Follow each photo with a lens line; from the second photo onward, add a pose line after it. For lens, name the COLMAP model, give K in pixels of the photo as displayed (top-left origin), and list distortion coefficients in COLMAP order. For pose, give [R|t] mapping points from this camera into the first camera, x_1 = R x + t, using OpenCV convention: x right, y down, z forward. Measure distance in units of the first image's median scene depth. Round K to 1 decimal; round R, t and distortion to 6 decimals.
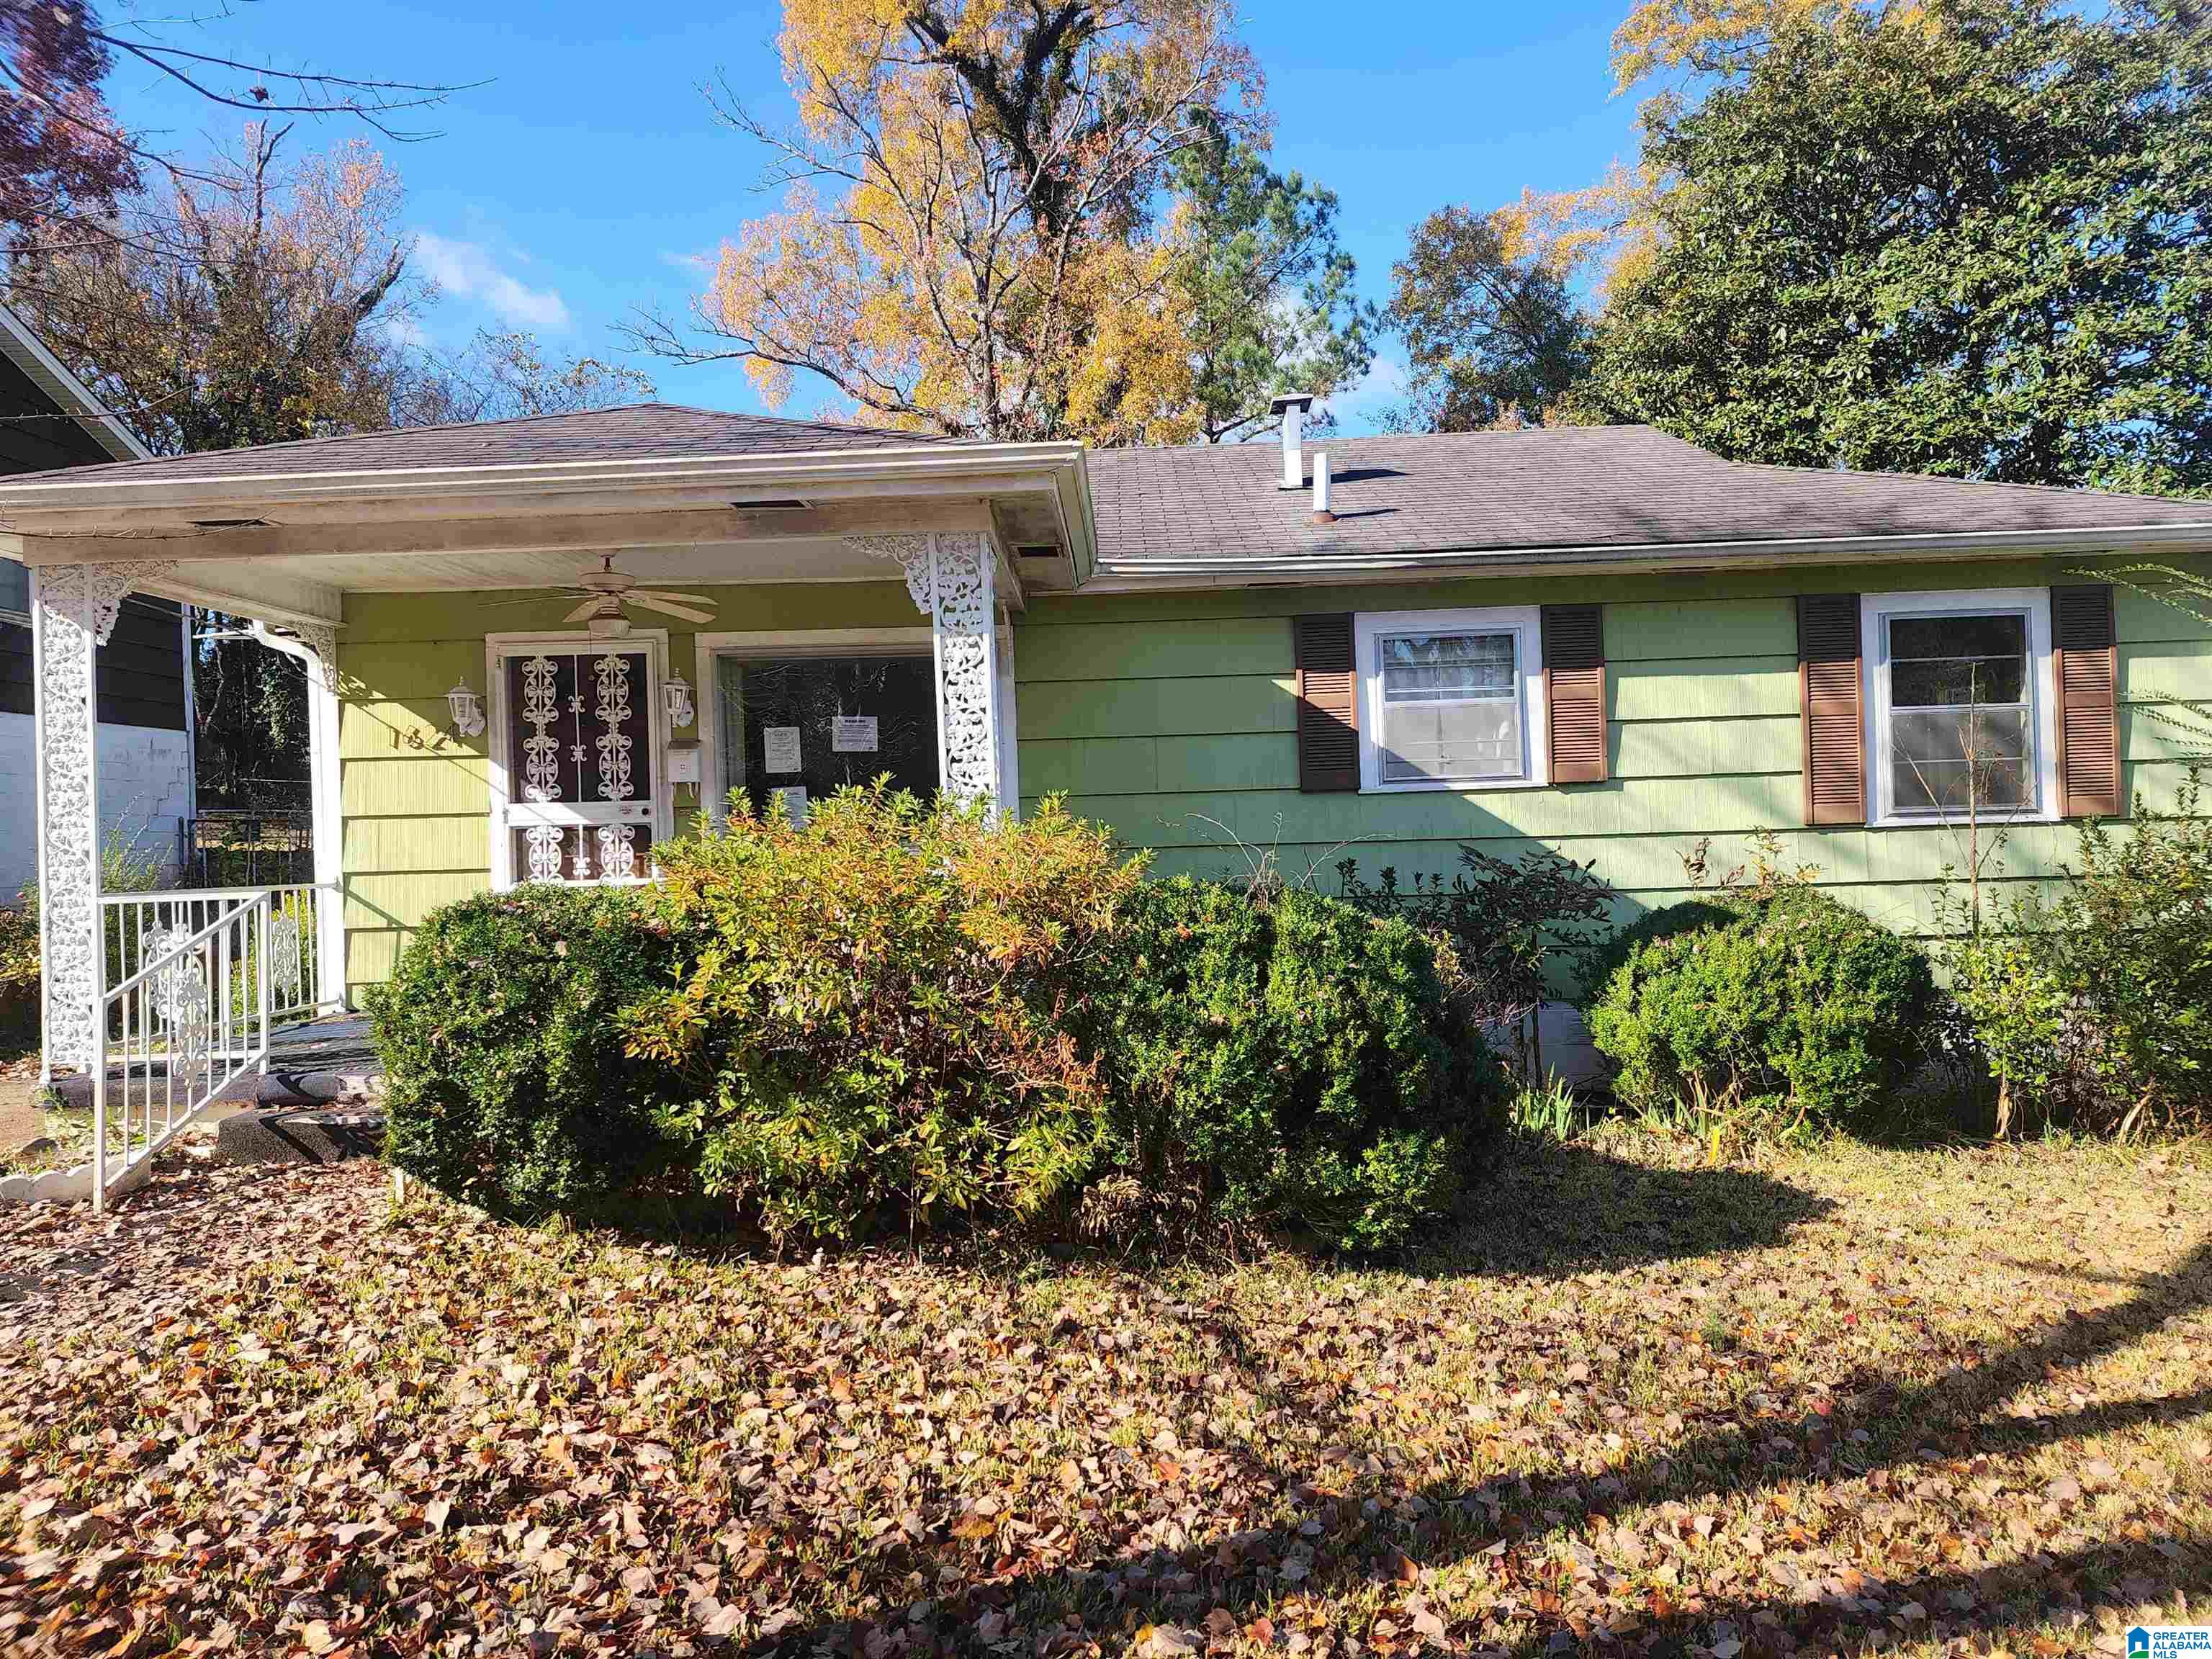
lens RADIAL K [[1460.1, 0, 1106.0], [0, 1460.1, 829.5], [0, 0, 1]] dist [0.067382, -0.066935]
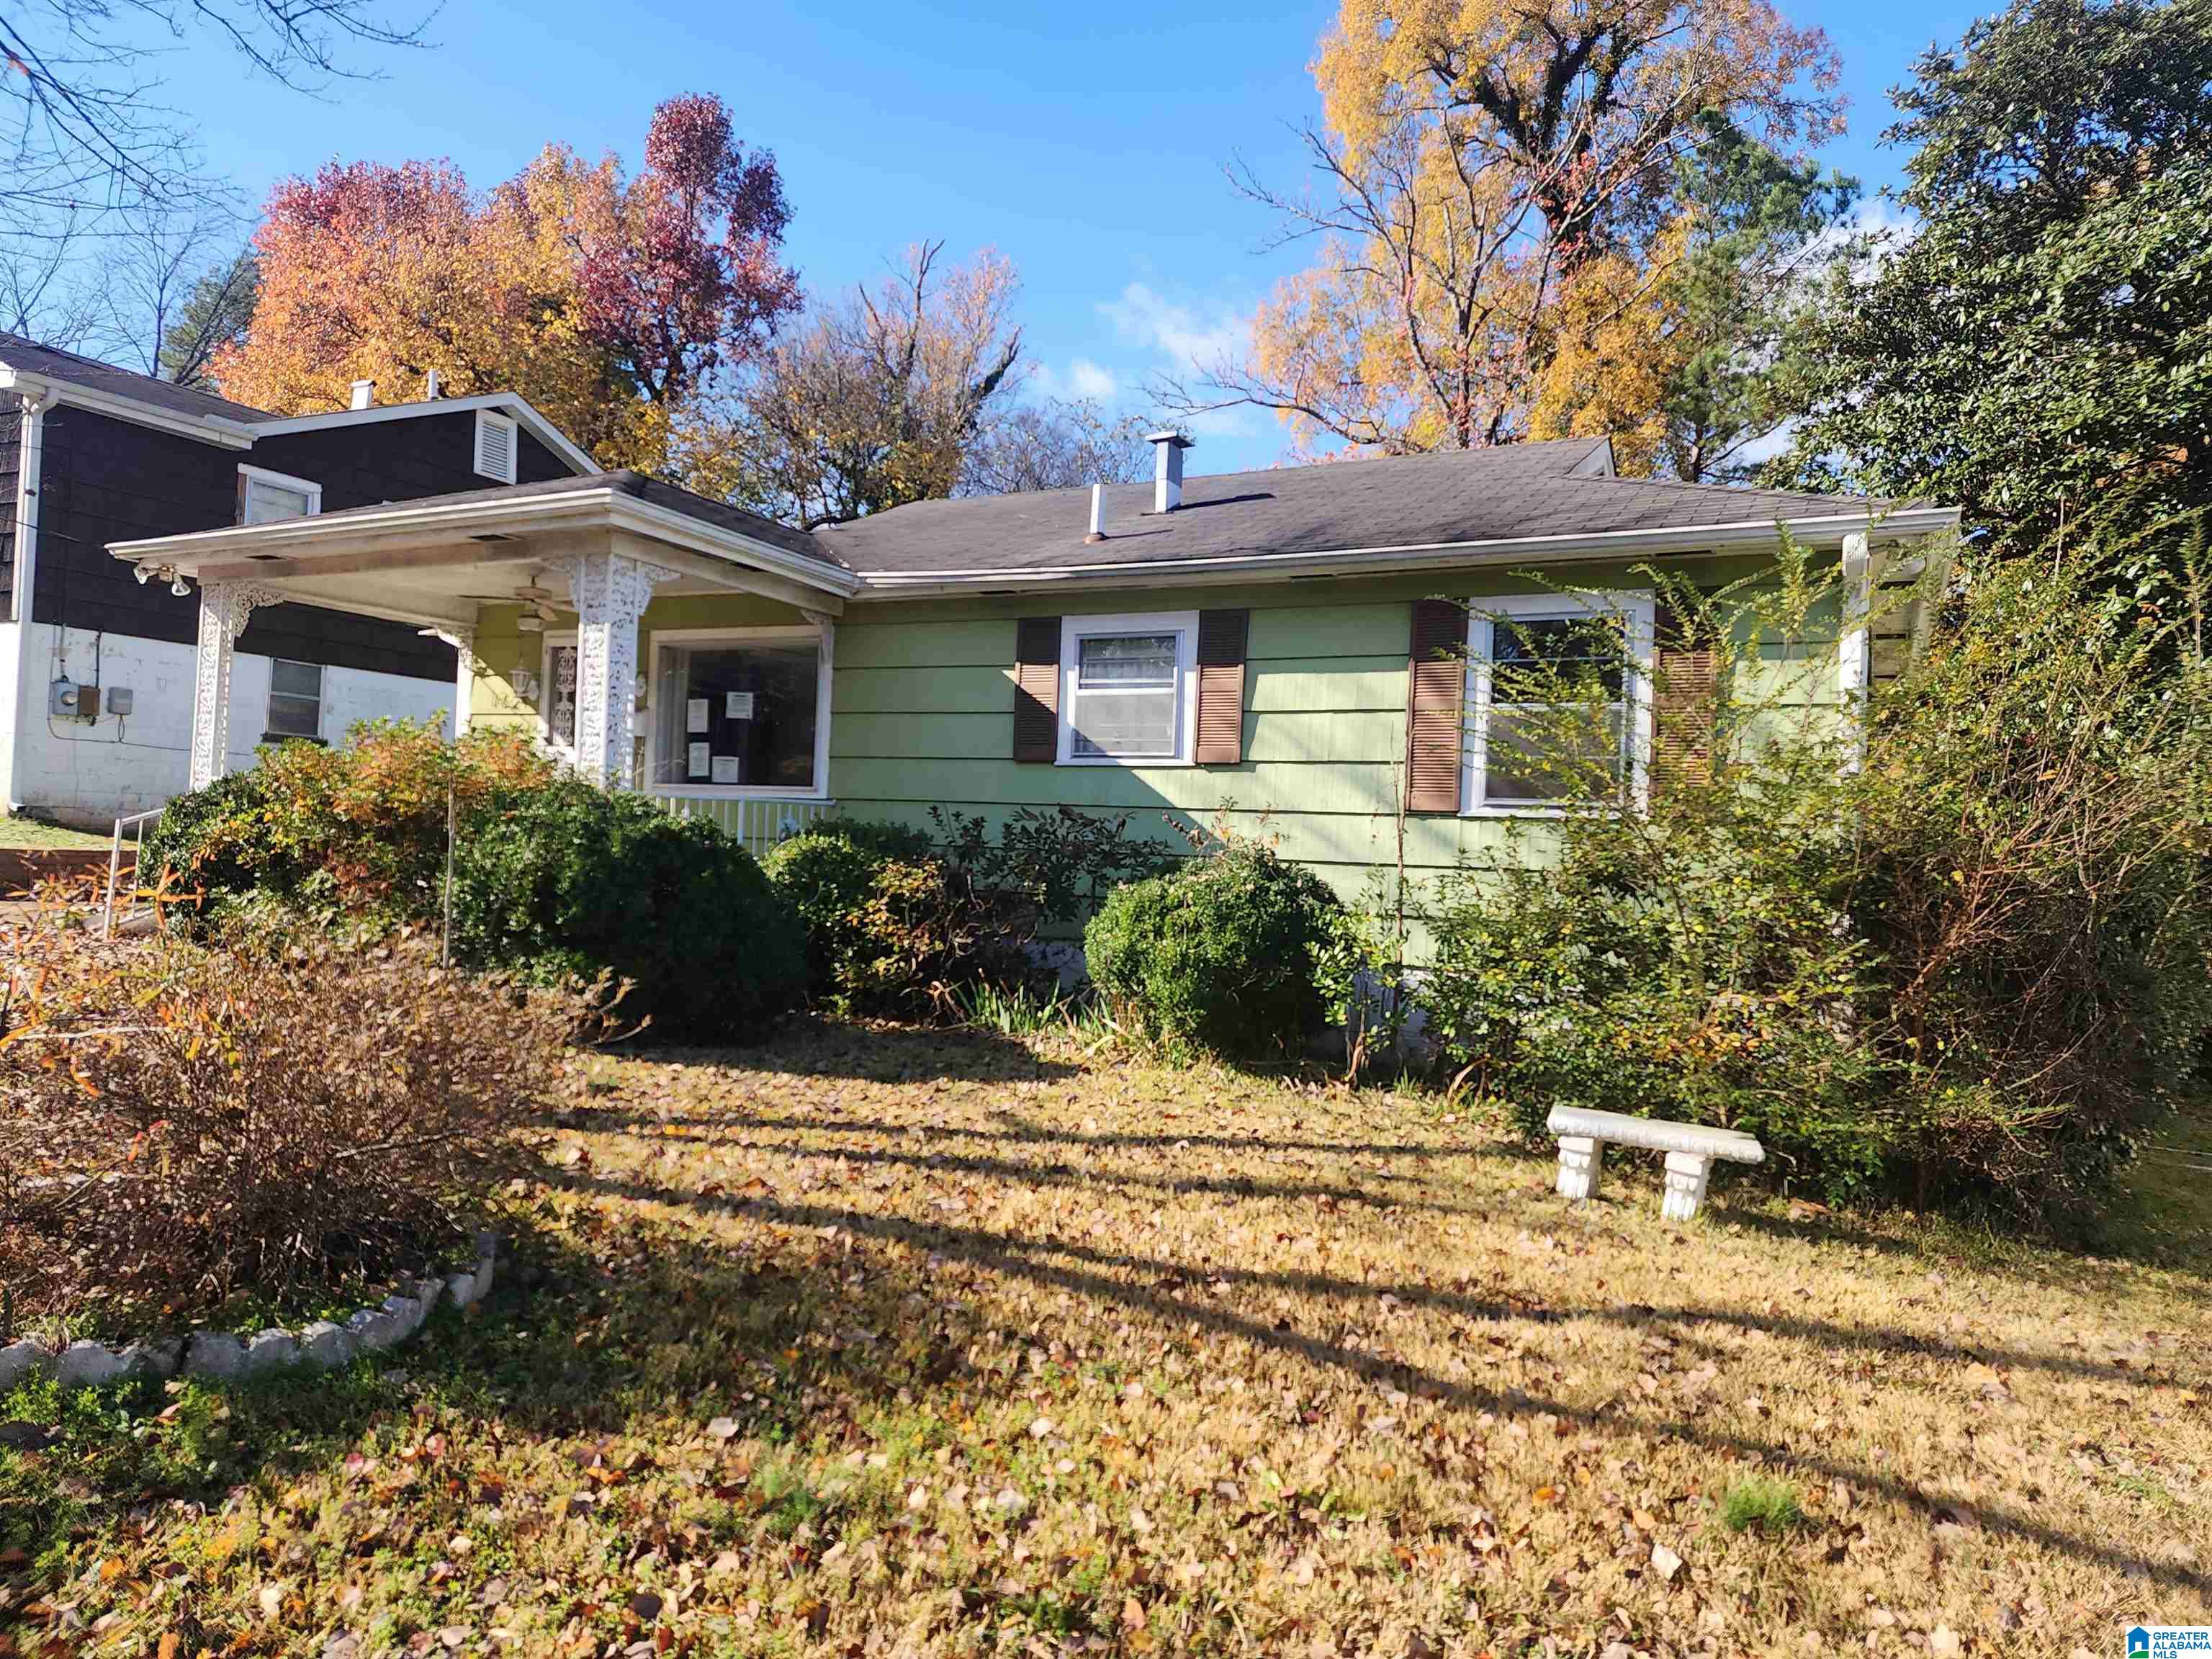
lens RADIAL K [[1460.1, 0, 1106.0], [0, 1460.1, 829.5], [0, 0, 1]] dist [0.067382, -0.066935]
pose [[0.890576, 0.062952, -0.450456, 0.760282], [-0.072100, 0.997392, -0.003159, 0.029775], [0.449083, 0.035291, 0.892793, -0.060912]]
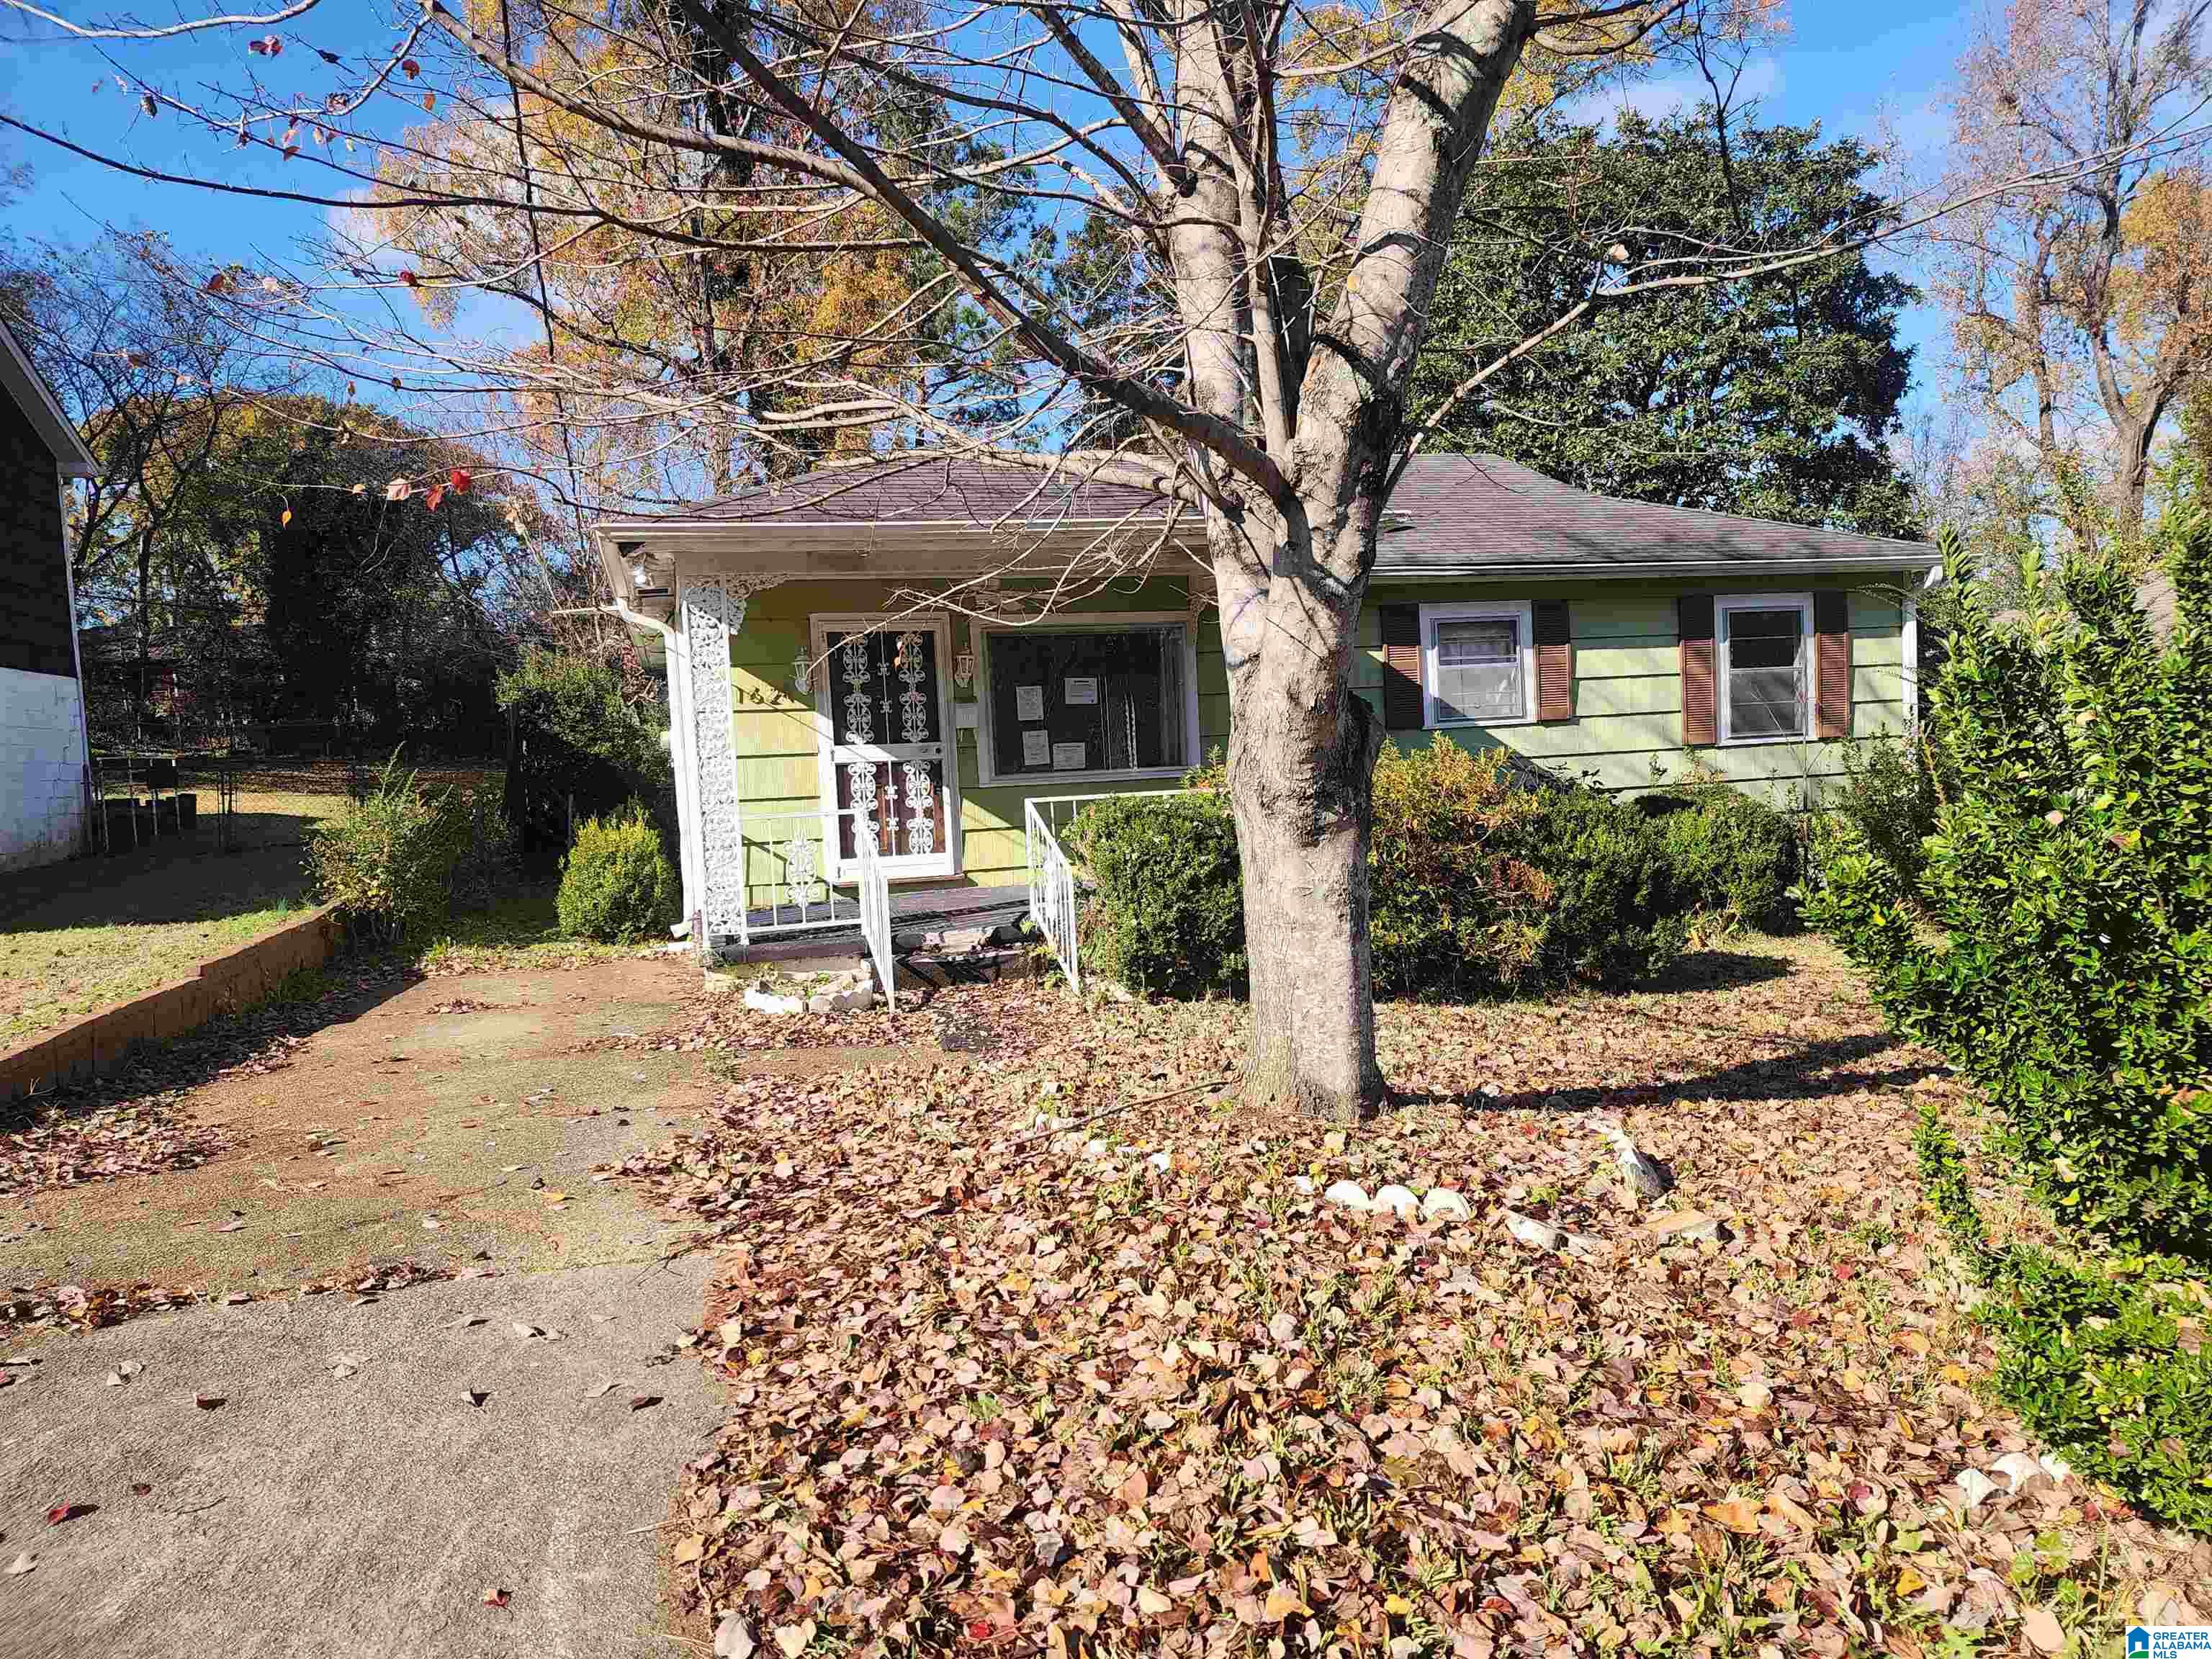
lens RADIAL K [[1460.1, 0, 1106.0], [0, 1460.1, 829.5], [0, 0, 1]] dist [0.067382, -0.066935]
pose [[0.958128, -0.032114, 0.284533, -0.545688], [0.019191, 0.998659, 0.048090, -0.001418], [-0.285696, -0.040615, 0.957459, -0.307582]]
